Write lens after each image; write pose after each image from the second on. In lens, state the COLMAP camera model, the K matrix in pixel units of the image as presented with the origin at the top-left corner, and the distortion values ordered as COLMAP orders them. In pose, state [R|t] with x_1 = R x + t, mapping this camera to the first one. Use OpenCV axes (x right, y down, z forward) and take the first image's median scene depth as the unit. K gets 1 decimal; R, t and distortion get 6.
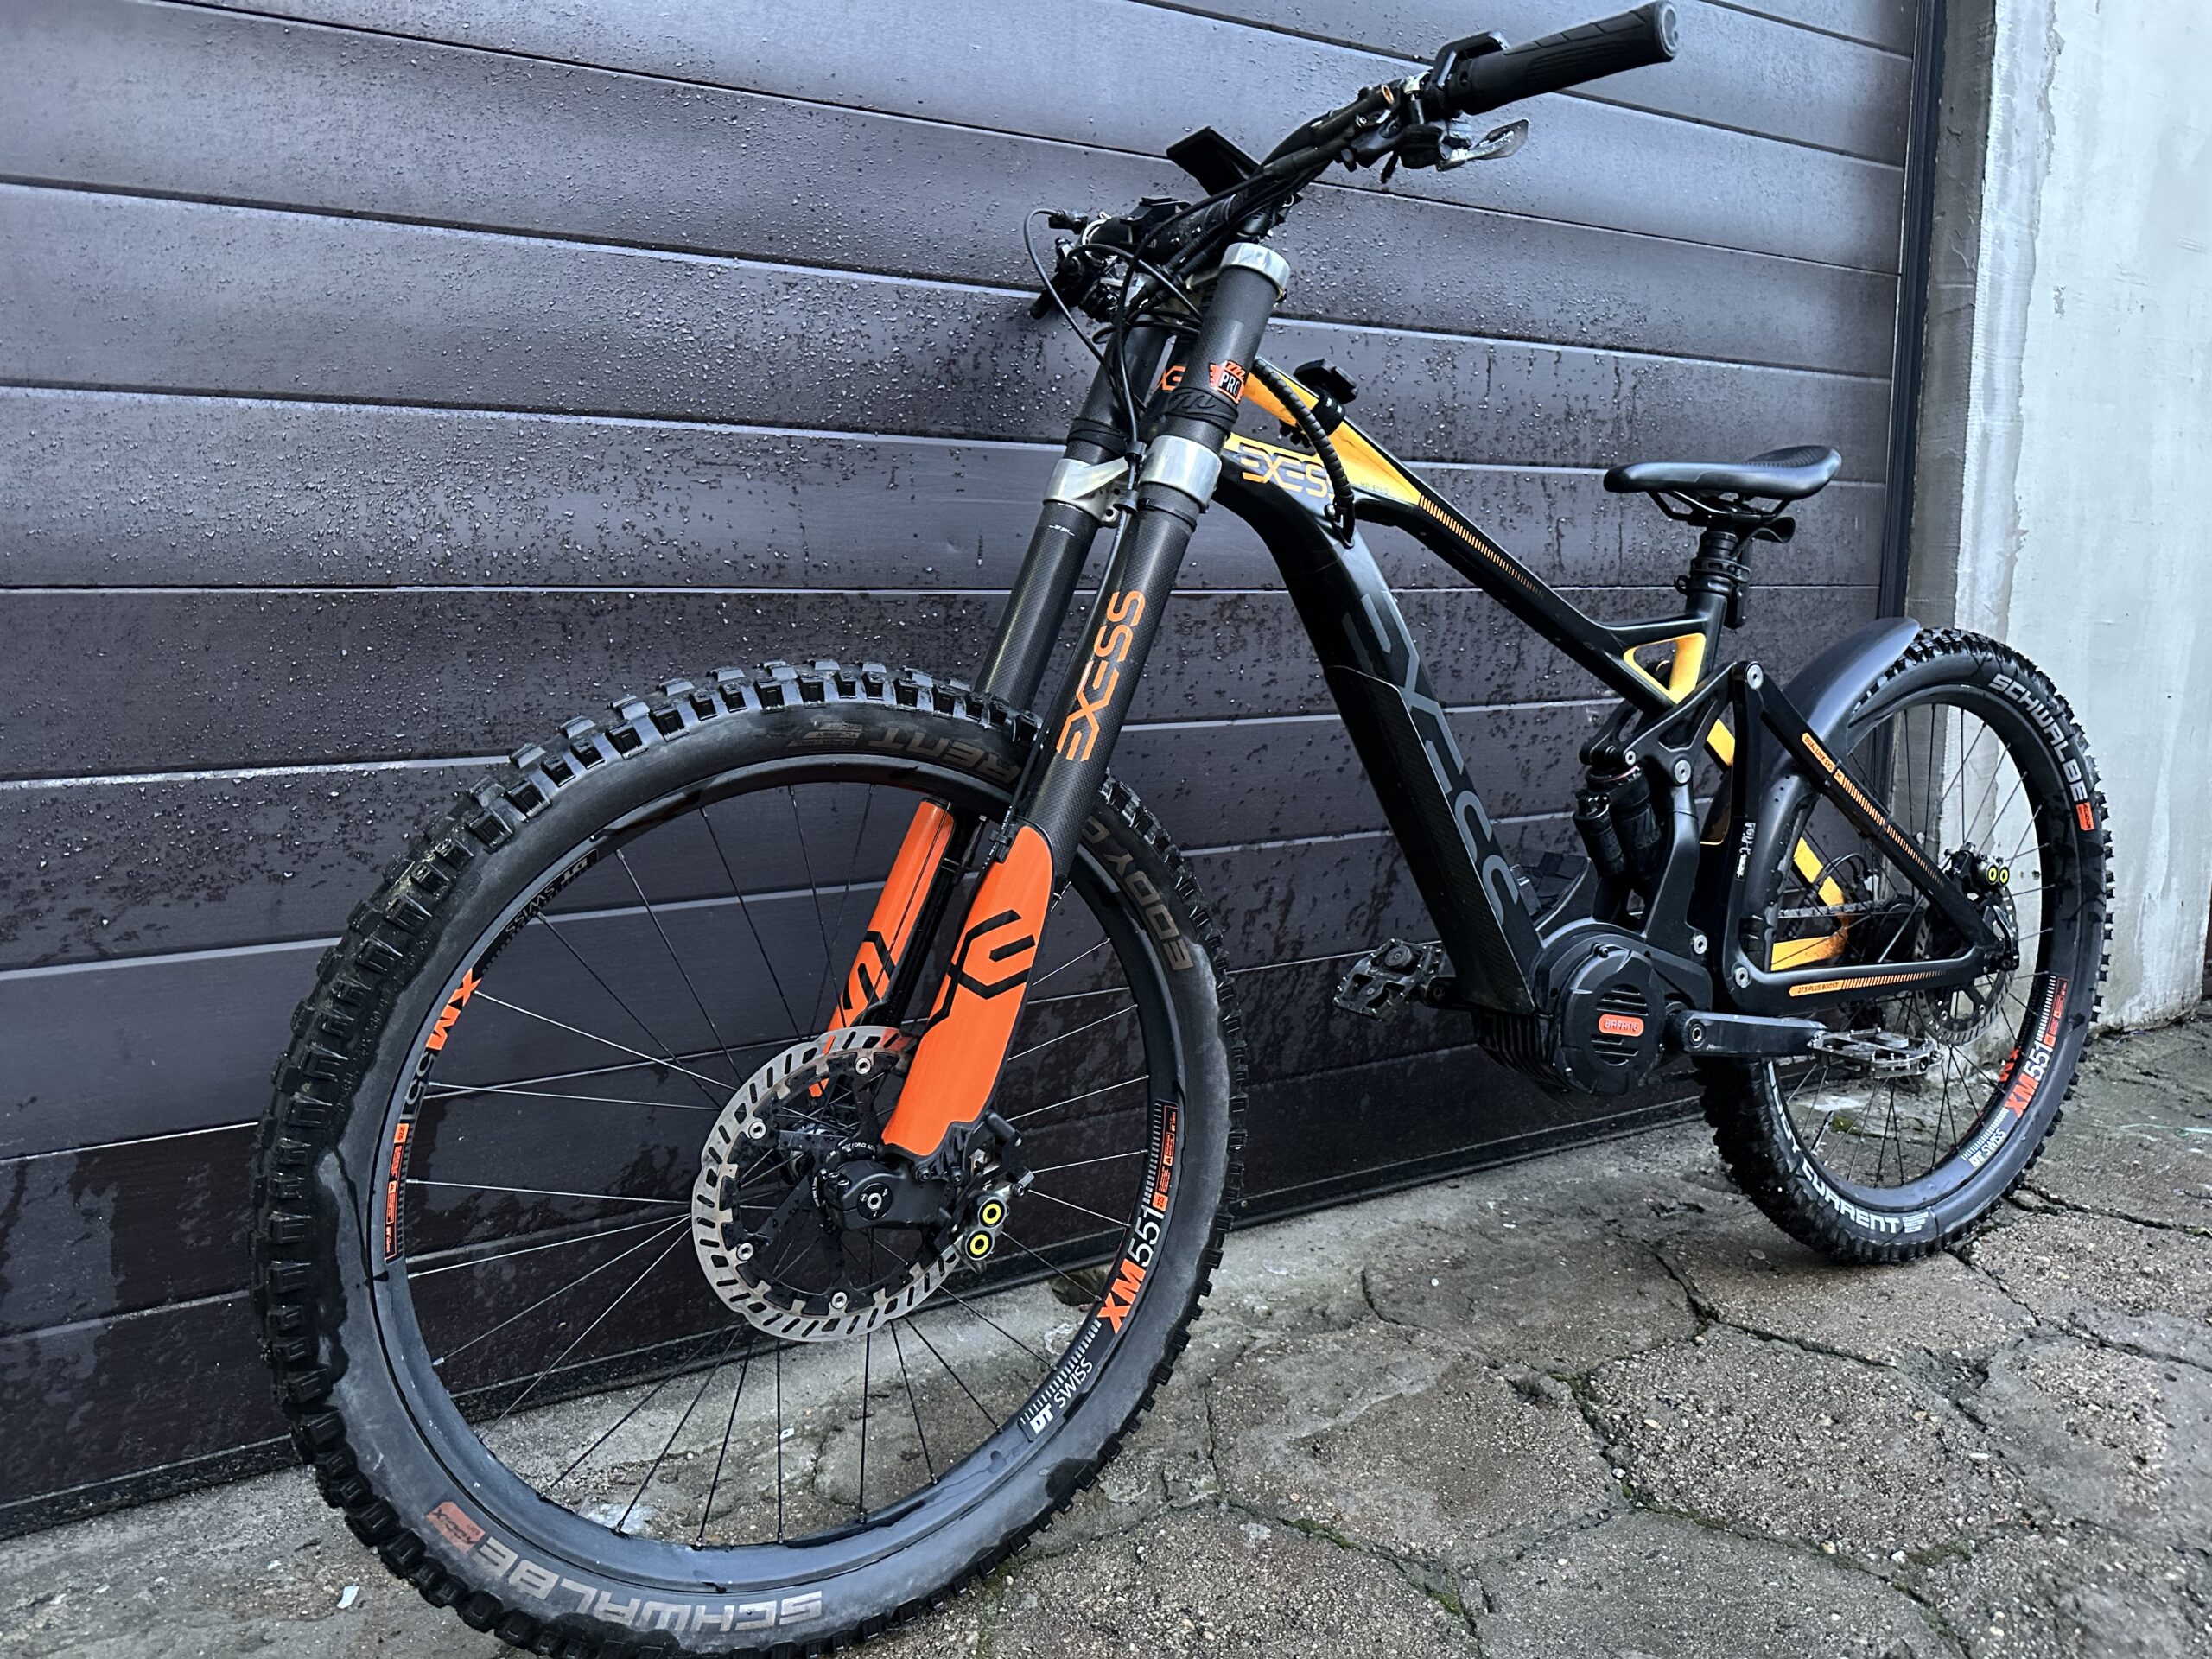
lens RADIAL K [[1551.0, 0, 1116.6], [0, 1551.0, 818.1], [0, 0, 1]] dist [0.055790, -0.074099]
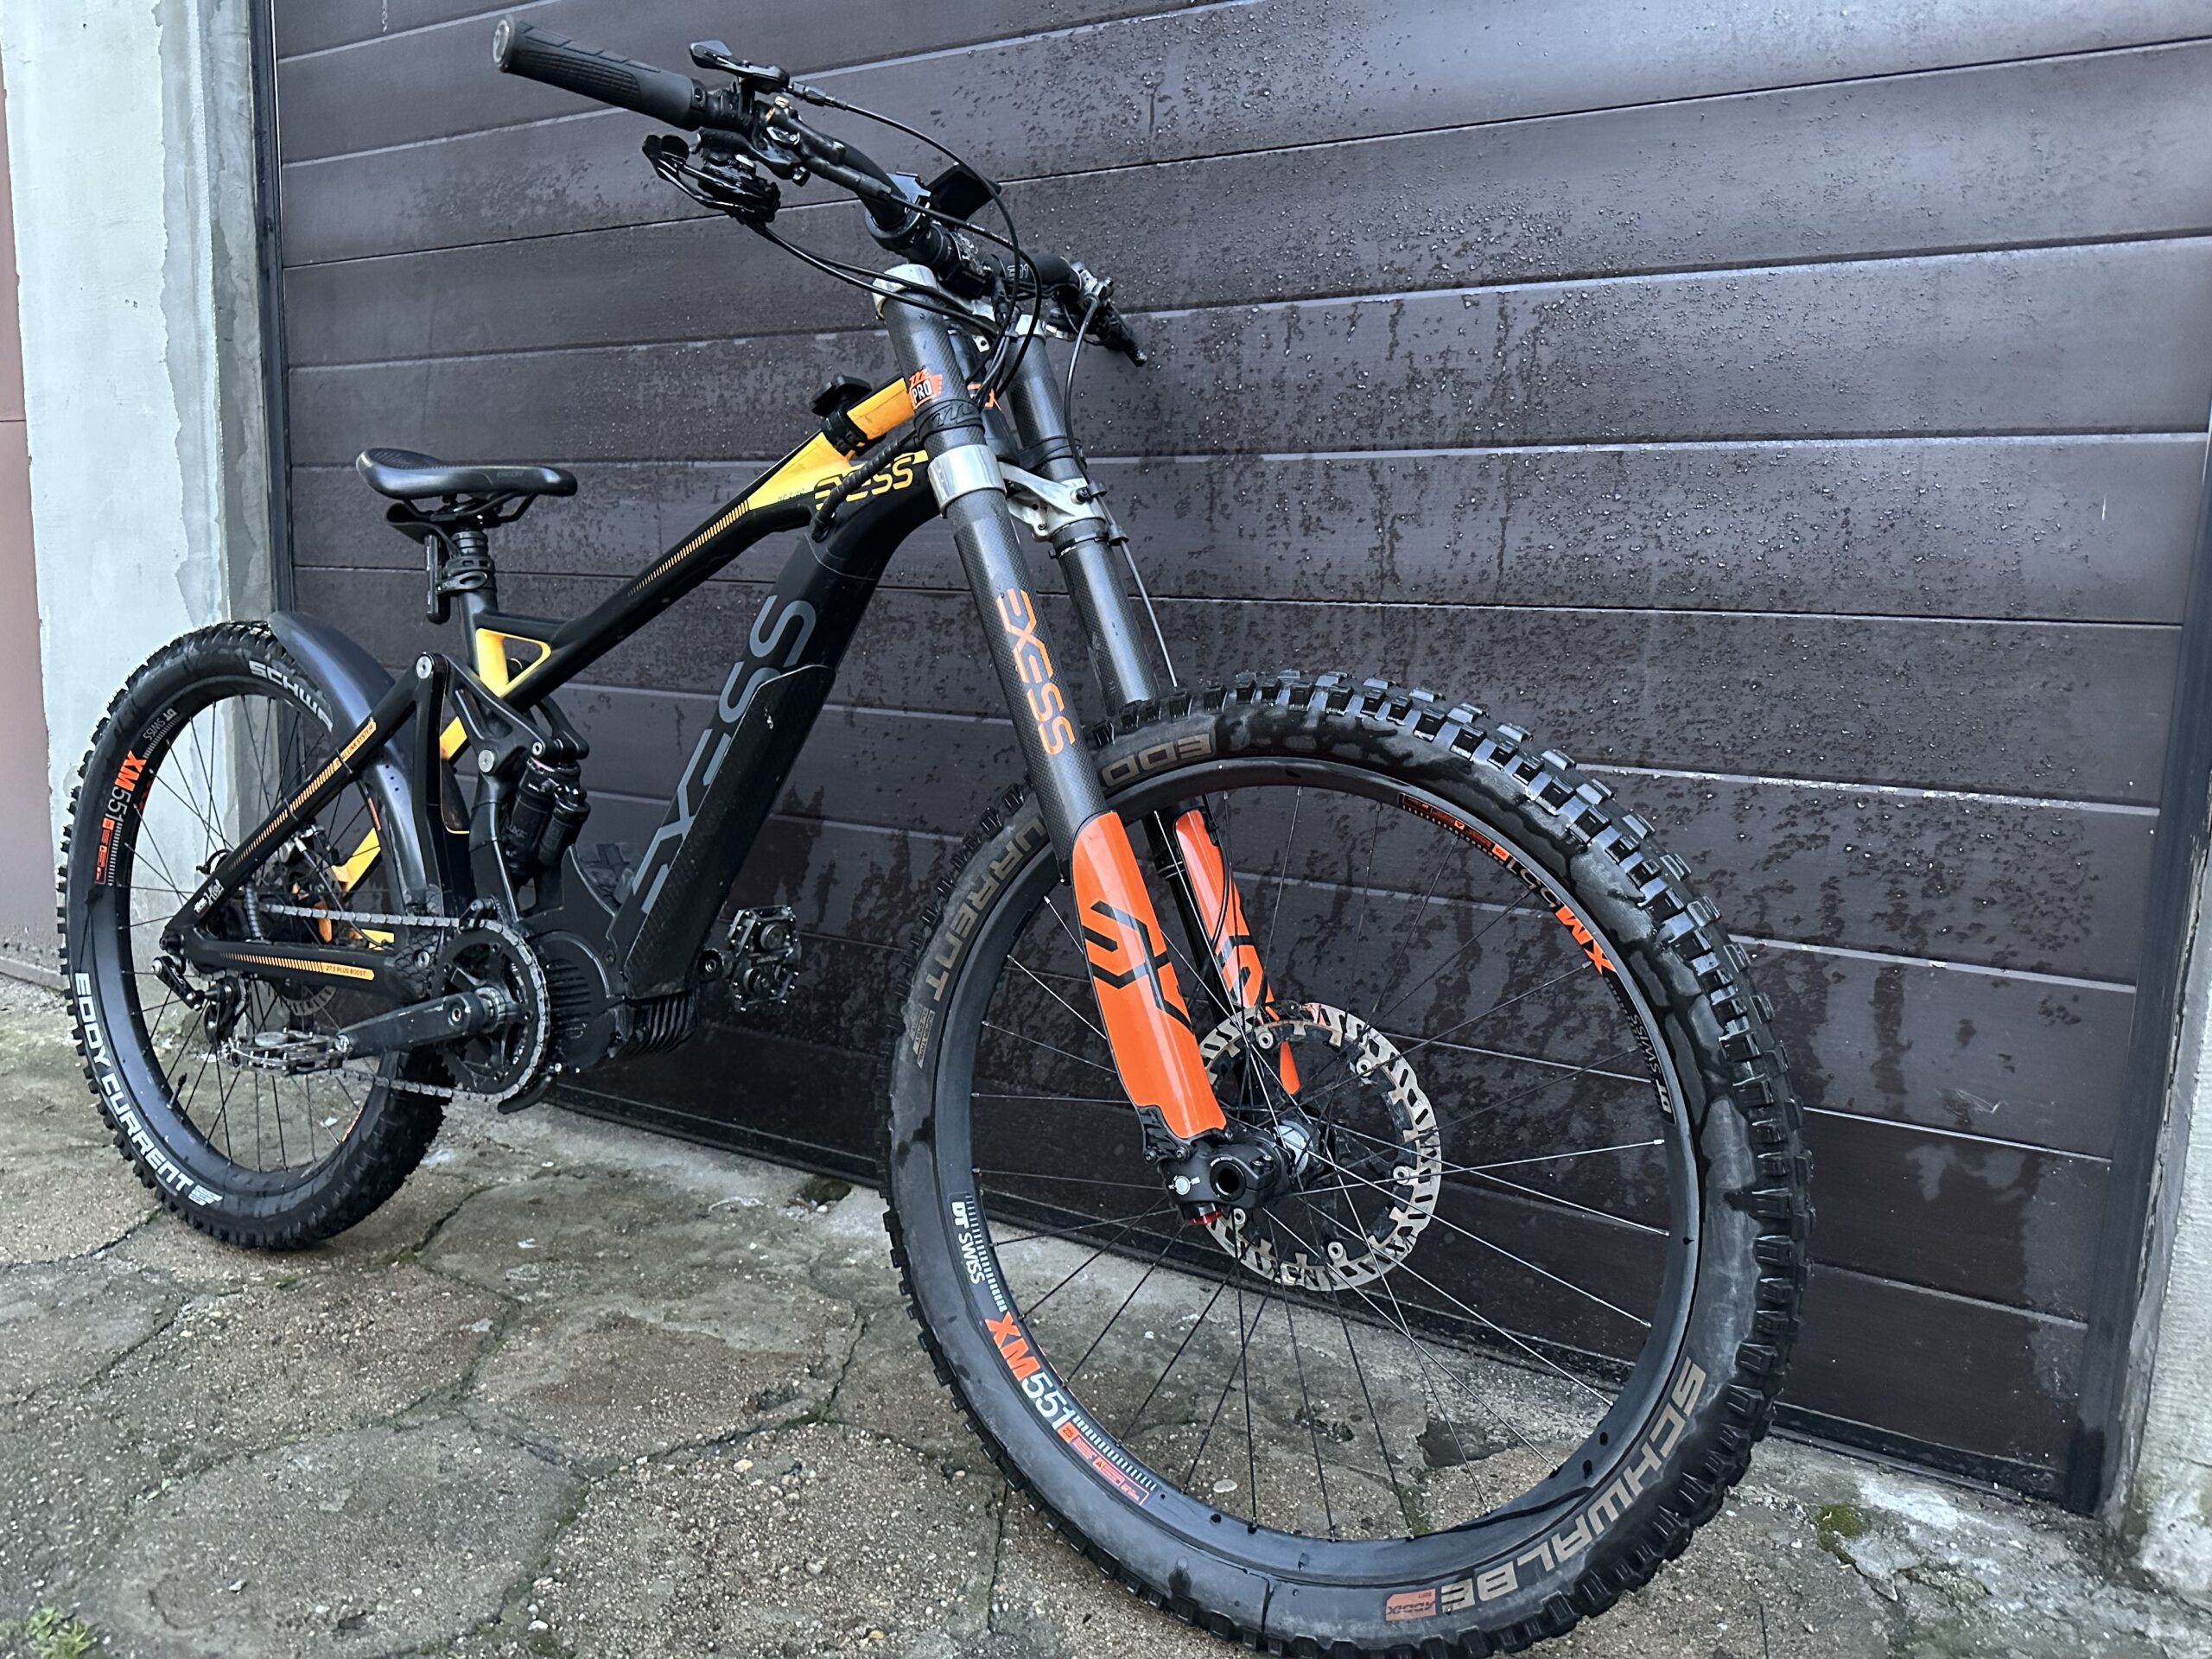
lens RADIAL K [[1551.0, 0, 1115.2], [0, 1551.0, 806.7], [0, 0, 1]] dist [0.055790, -0.074099]
pose [[0.500934, 0.145010, -0.853251, 1.030494], [-0.147759, 0.985719, 0.080775, -0.103494], [0.852779, 0.085613, 0.515207, 0.563071]]
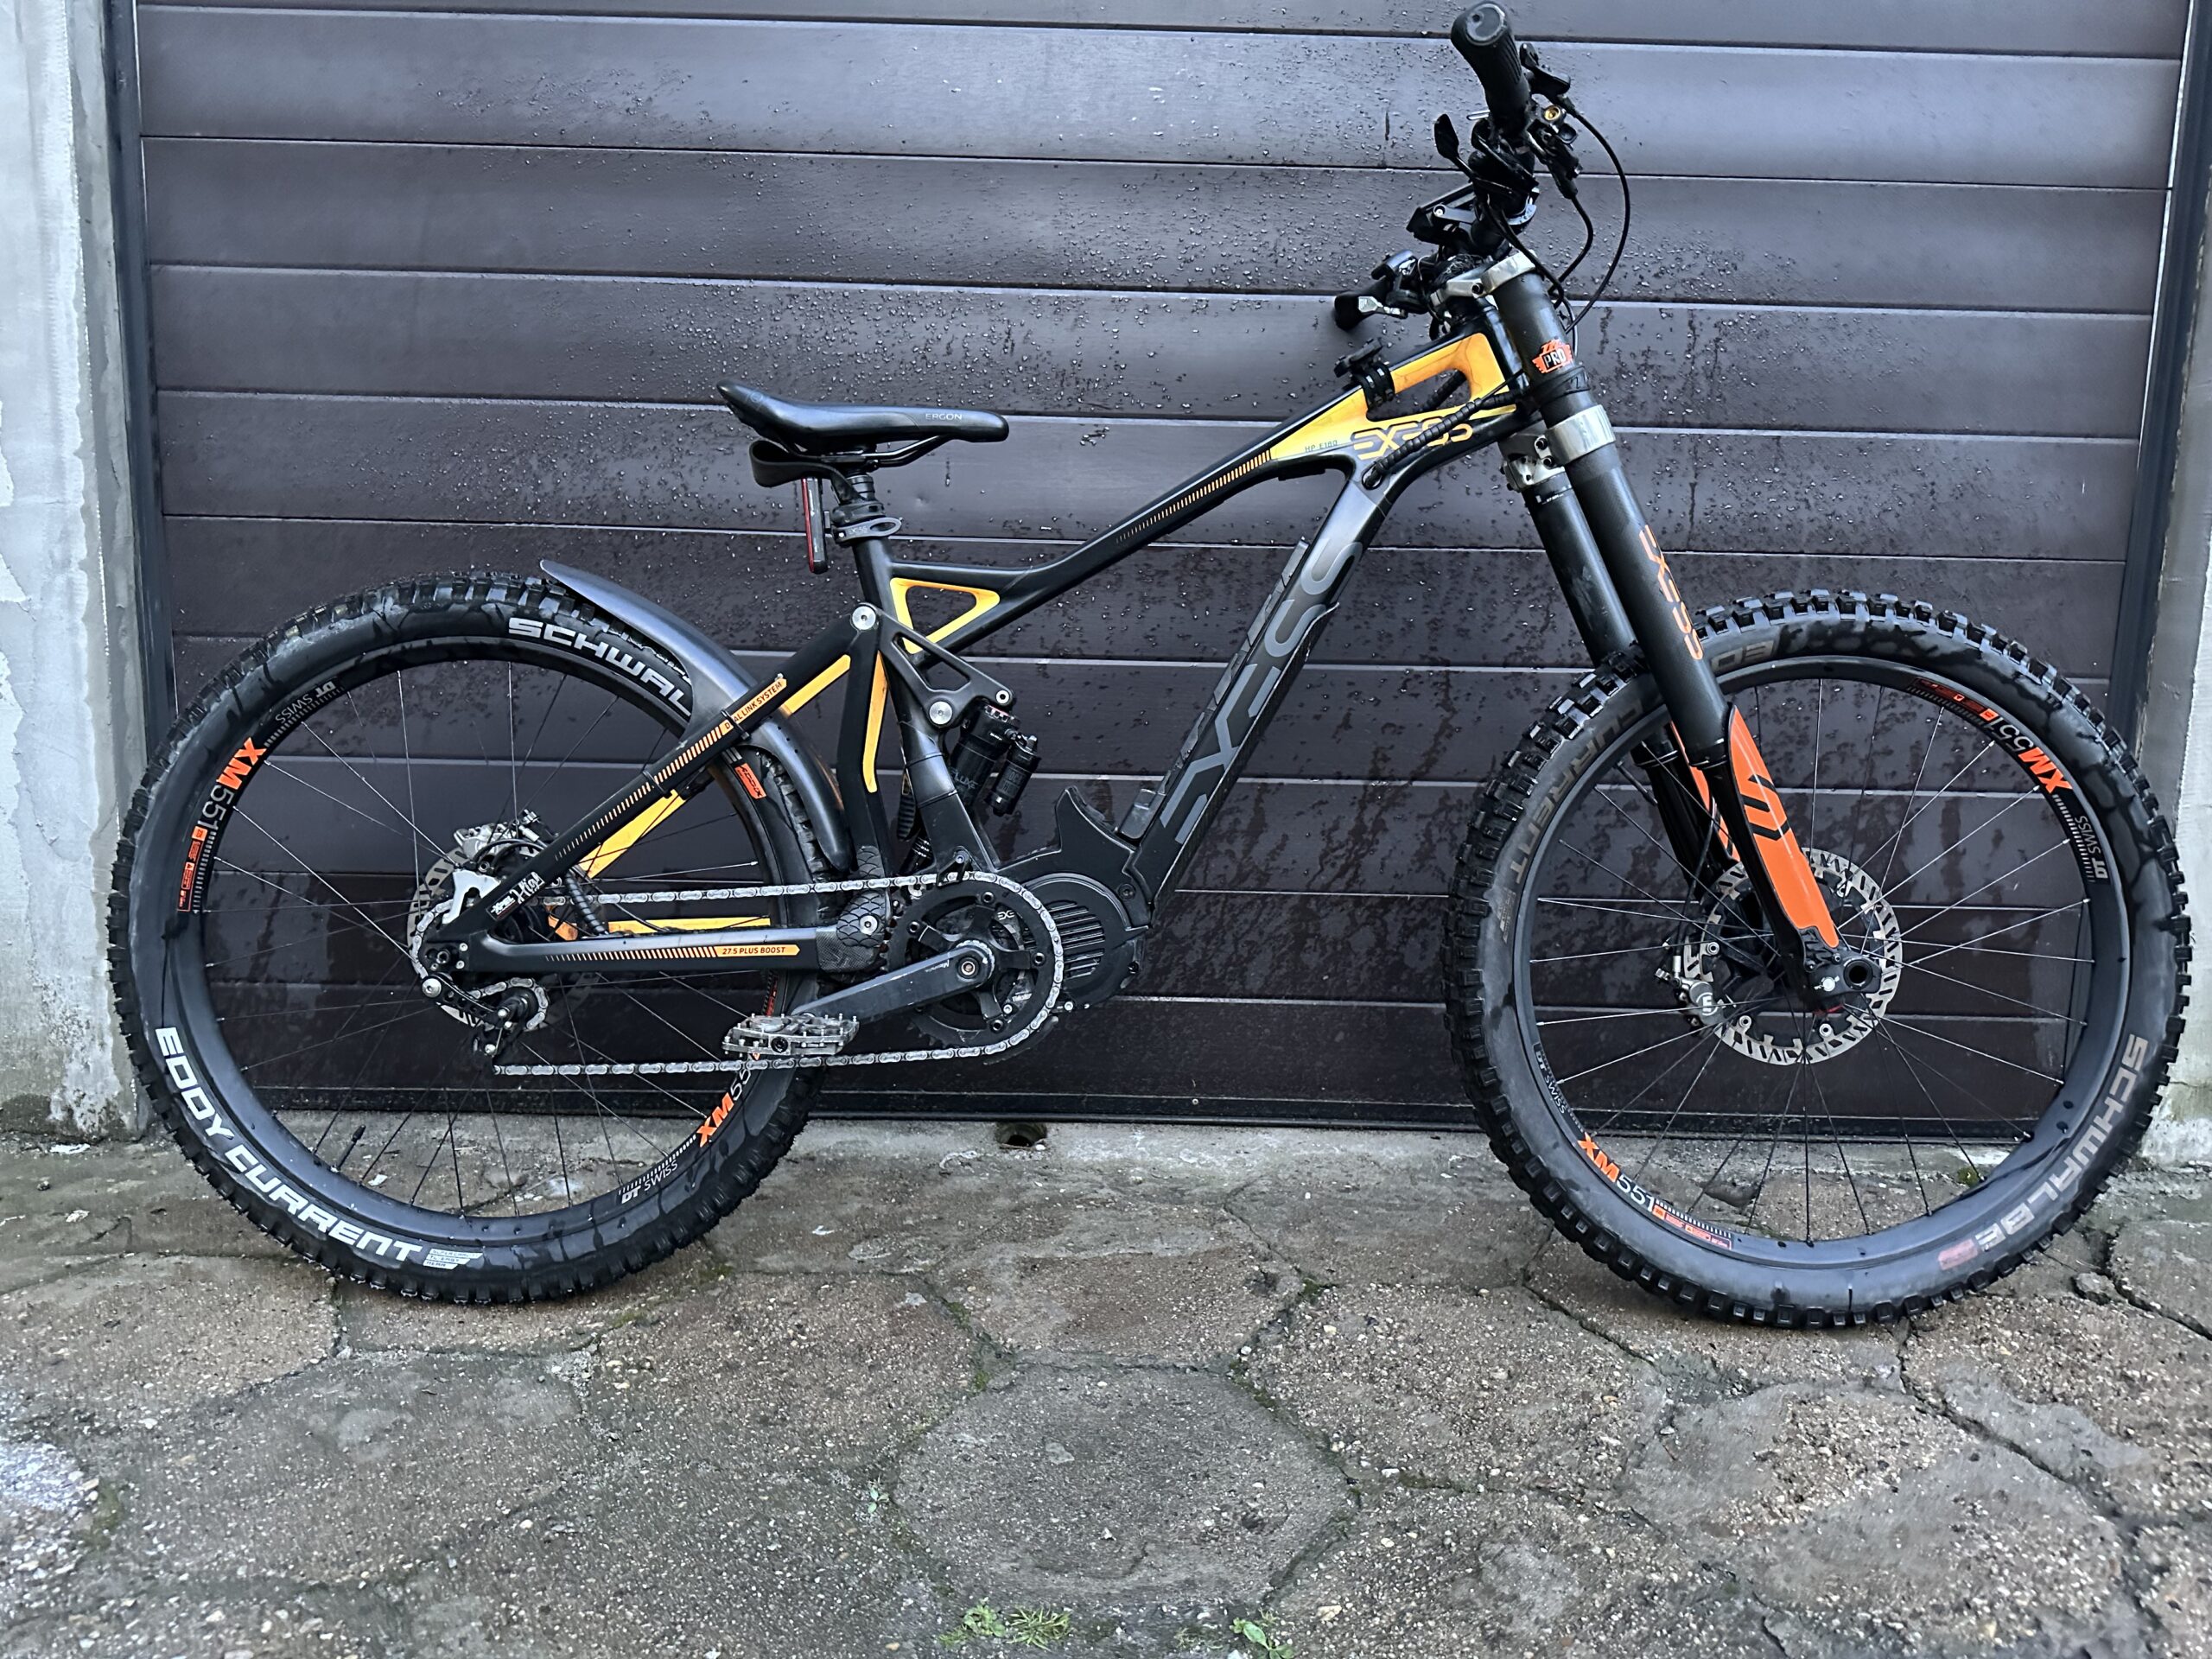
lens RADIAL K [[1551.0, 0, 1092.3], [0, 1551.0, 823.4], [0, 0, 1]] dist [0.055790, -0.074099]
pose [[0.868327, 0.100280, -0.485748, 0.575277], [-0.096729, 0.994781, 0.032454, 0.023787], [0.486468, 0.018805, 0.873496, -0.004747]]
